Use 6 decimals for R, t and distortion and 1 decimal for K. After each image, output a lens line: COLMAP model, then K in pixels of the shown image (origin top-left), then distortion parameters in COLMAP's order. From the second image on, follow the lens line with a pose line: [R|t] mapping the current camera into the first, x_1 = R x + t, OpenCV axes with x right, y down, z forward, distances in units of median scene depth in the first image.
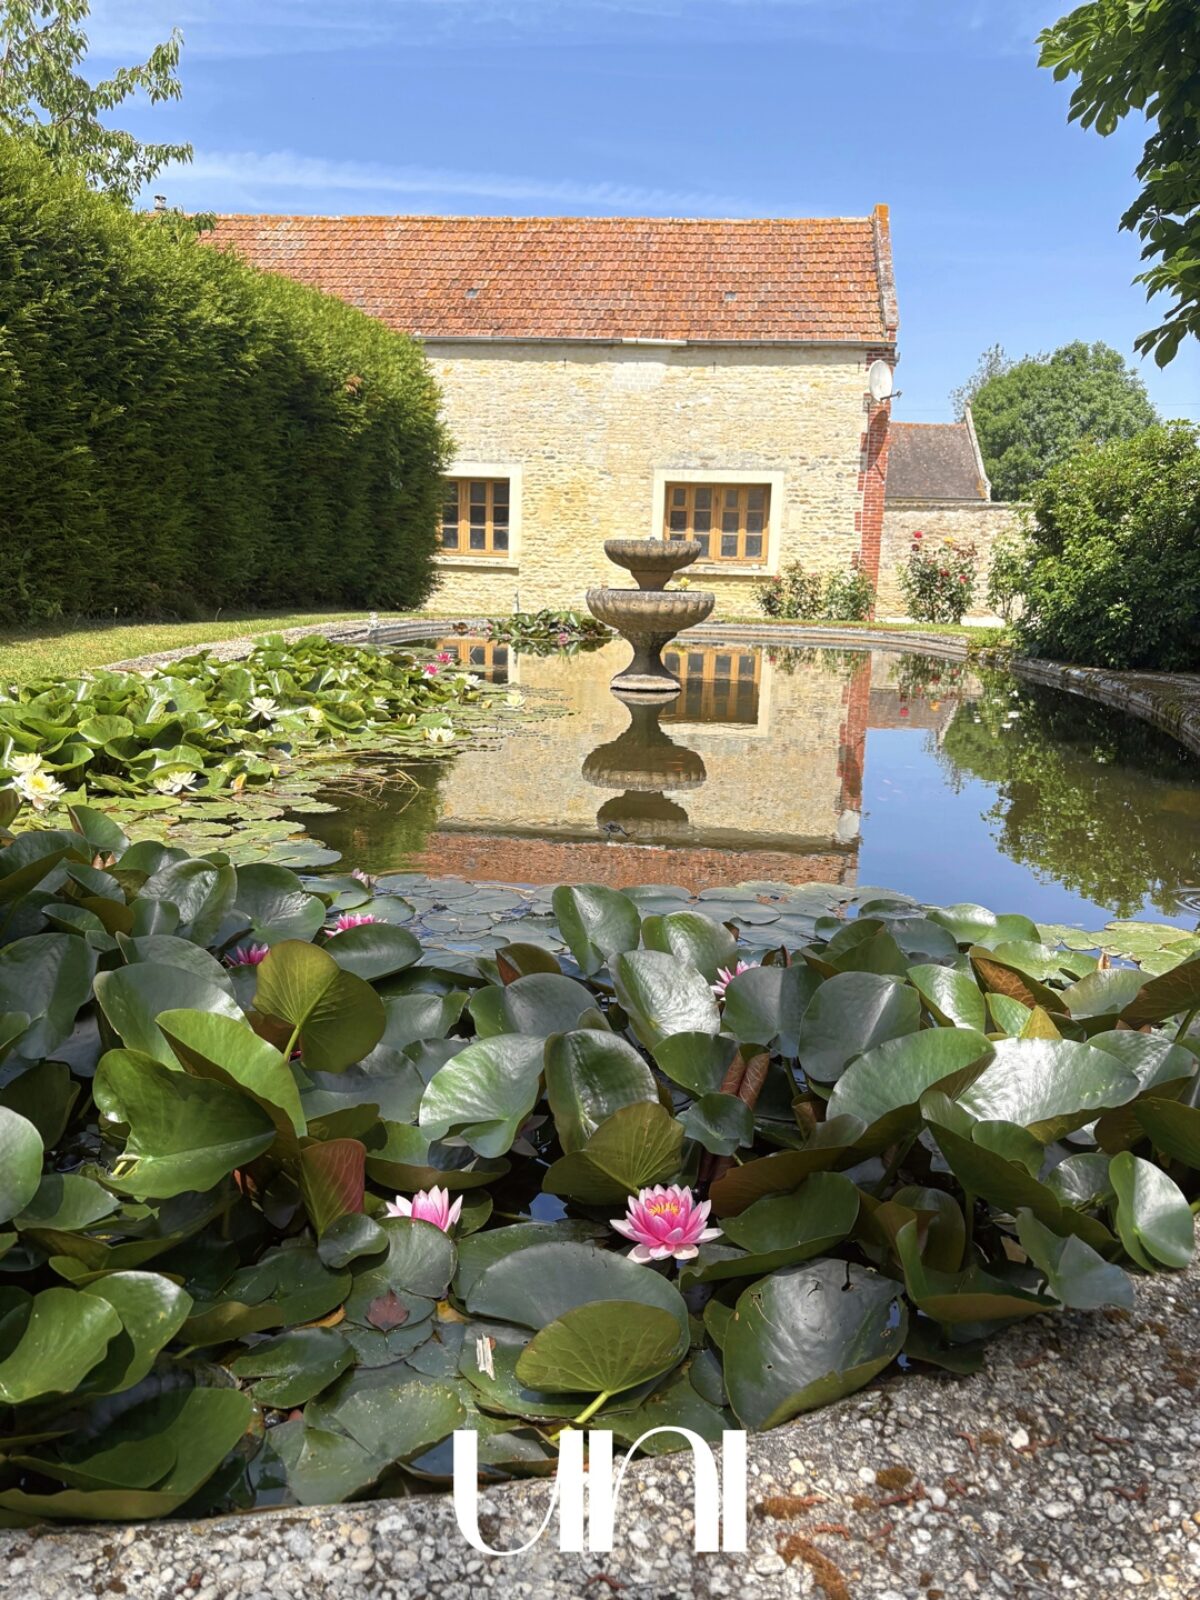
lens RADIAL K [[1201.6, 0, 605.0], [0, 1201.6, 808.2], [0, 0, 1]] dist [0.018172, -0.015277]
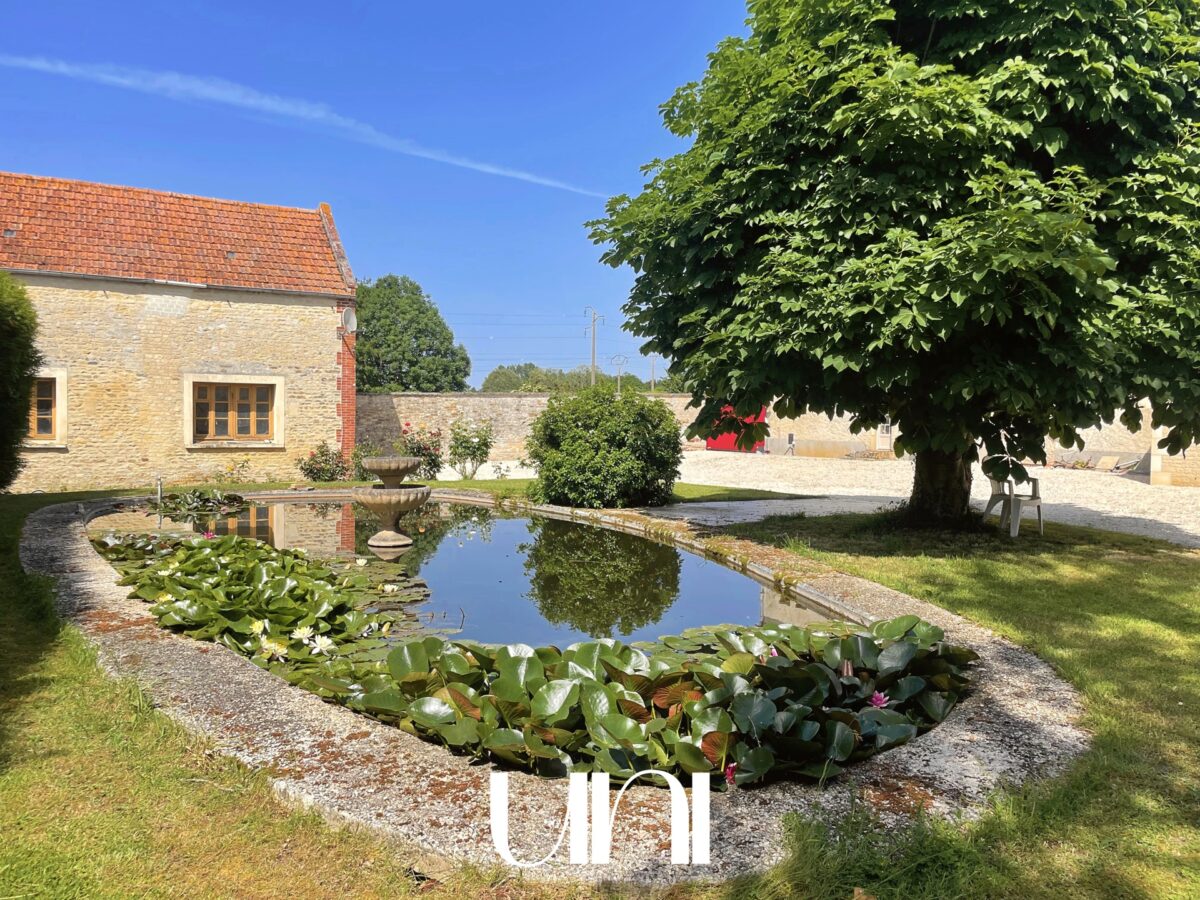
lens RADIAL K [[901.9, 0, 596.9], [0, 901.9, 447.8], [0, 0, 1]] dist [0.074249, -0.084492]
pose [[0.822570, -0.036169, 0.567512, -0.161543], [0.127626, 0.984259, -0.122256, -0.015694], [-0.554157, 0.172993, 0.814238, -0.073039]]
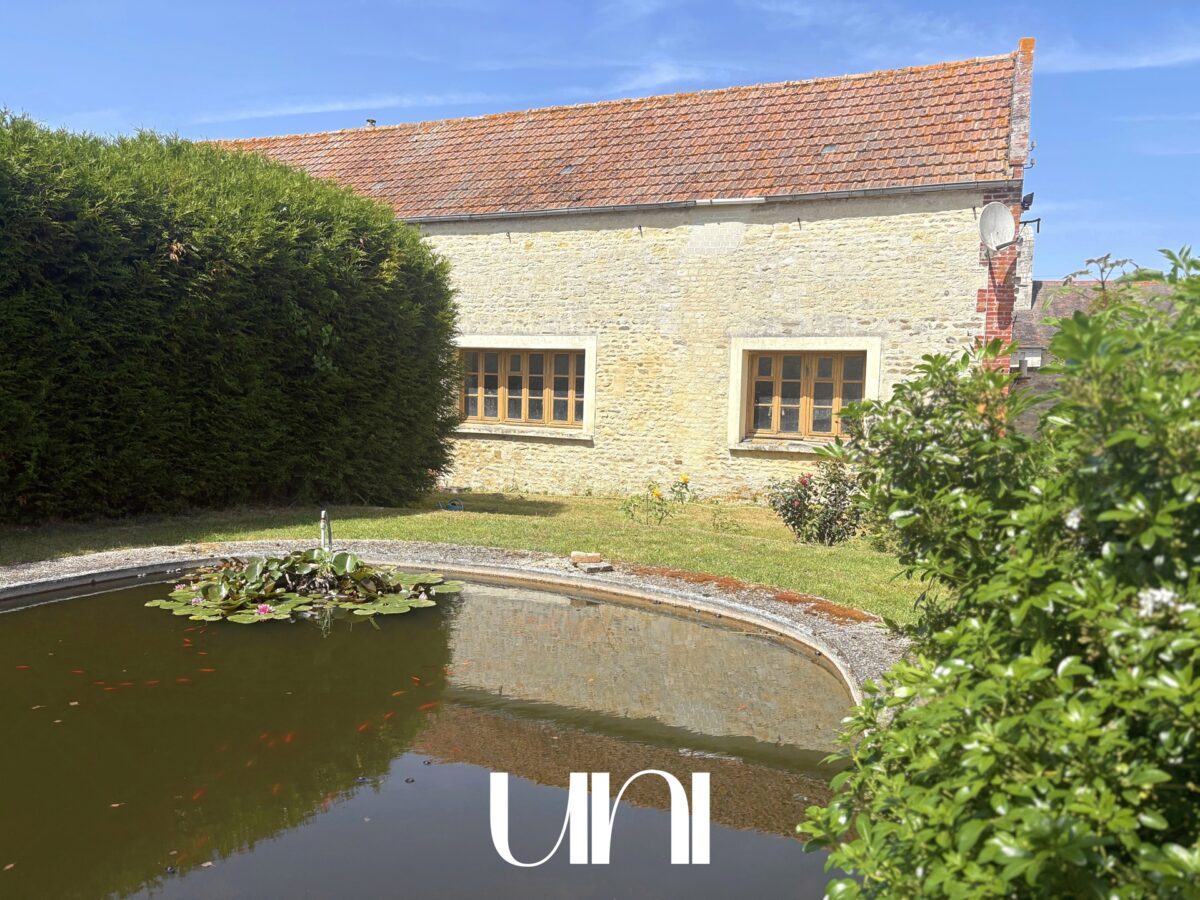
lens RADIAL K [[901.2, 0, 584.0], [0, 901.2, 472.3], [0, 0, 1]] dist [0.018172, -0.015277]
pose [[0.944679, 0.028661, -0.326741, 0.160452], [-0.068067, 0.991619, -0.109814, -0.099513], [0.320855, 0.125980, 0.938712, 0.342066]]
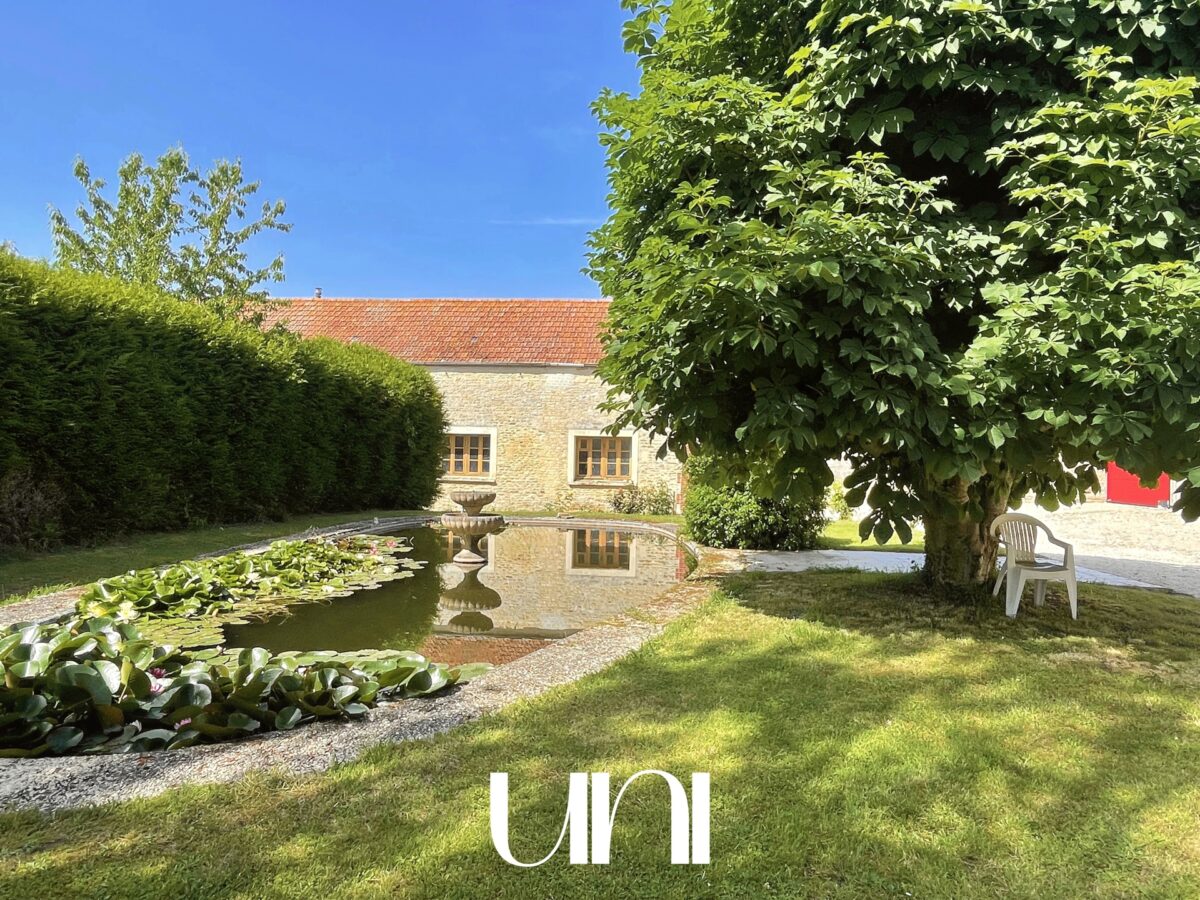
lens RADIAL K [[752.8, 0, 603.0], [0, 752.8, 454.6], [0, 0, 1]] dist [-0.007962, -0.000376]
pose [[0.999970, -0.005982, -0.004834, 0.098876], [0.004827, 0.977463, -0.211051, -0.001644], [0.005987, 0.211021, 0.977463, -0.113908]]
